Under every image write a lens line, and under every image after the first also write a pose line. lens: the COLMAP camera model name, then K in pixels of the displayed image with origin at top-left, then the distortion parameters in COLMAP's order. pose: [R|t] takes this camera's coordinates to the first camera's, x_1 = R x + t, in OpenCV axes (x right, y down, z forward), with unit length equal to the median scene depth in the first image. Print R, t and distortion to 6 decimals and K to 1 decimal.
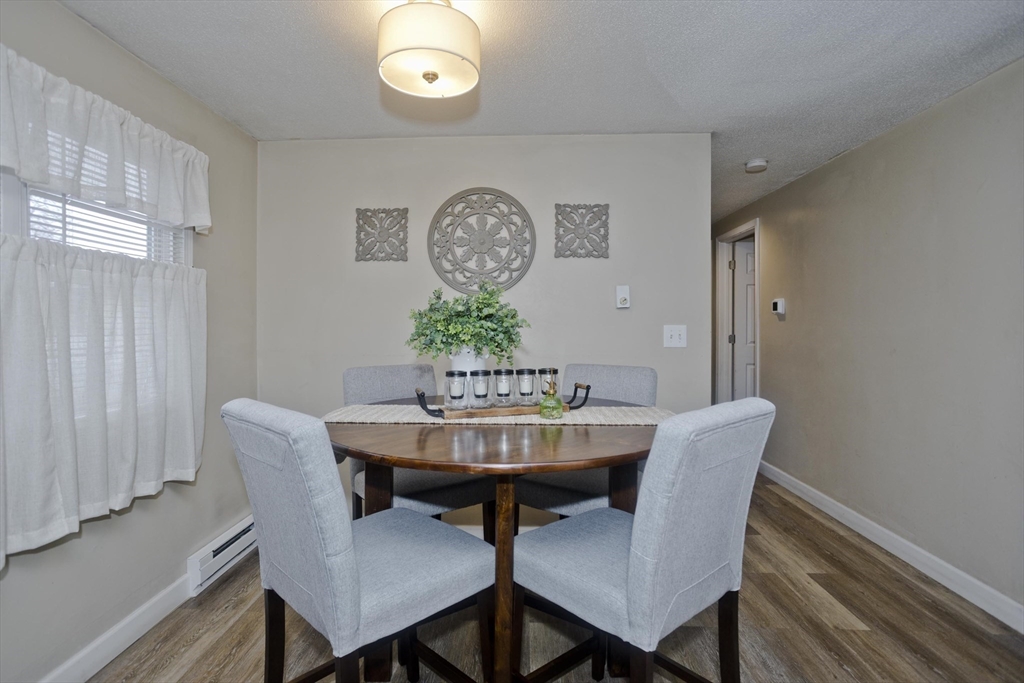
lens RADIAL K [[491.8, 0, 513.9], [0, 491.8, 336.2], [0, 0, 1]] dist [-0.055309, 0.041178]
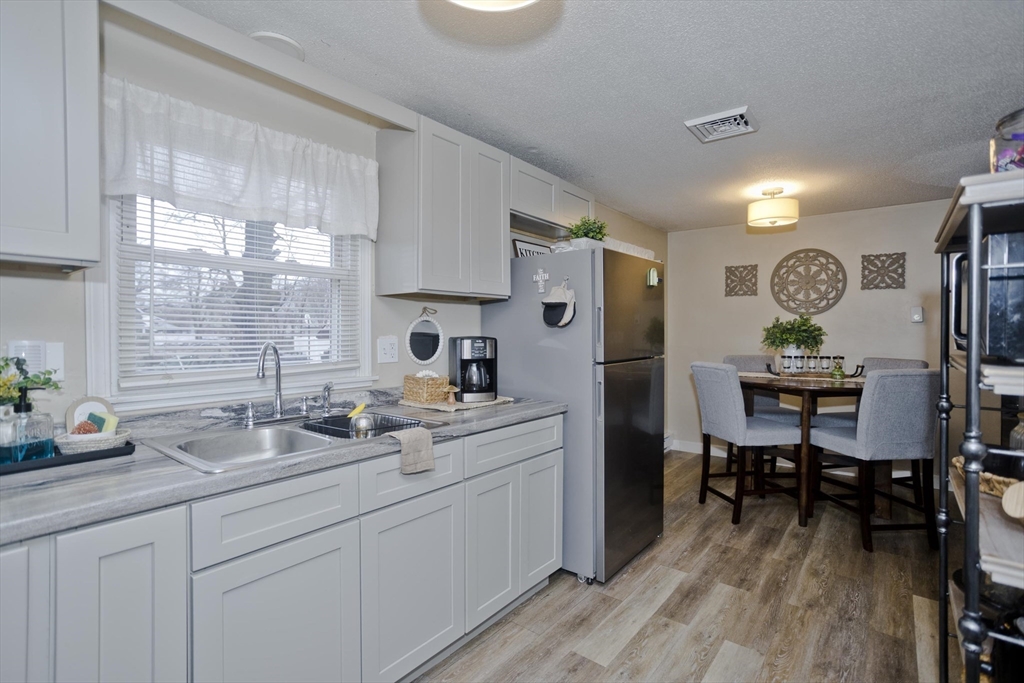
lens RADIAL K [[491.8, 0, 513.9], [0, 491.8, 336.2], [0, 0, 1]] dist [-0.055309, 0.041178]
pose [[0.796359, 0.004160, -0.604810, 0.134146], [-0.009584, 0.999938, -0.005741, 0.005047], [0.604748, 0.010368, 0.796349, -0.878823]]
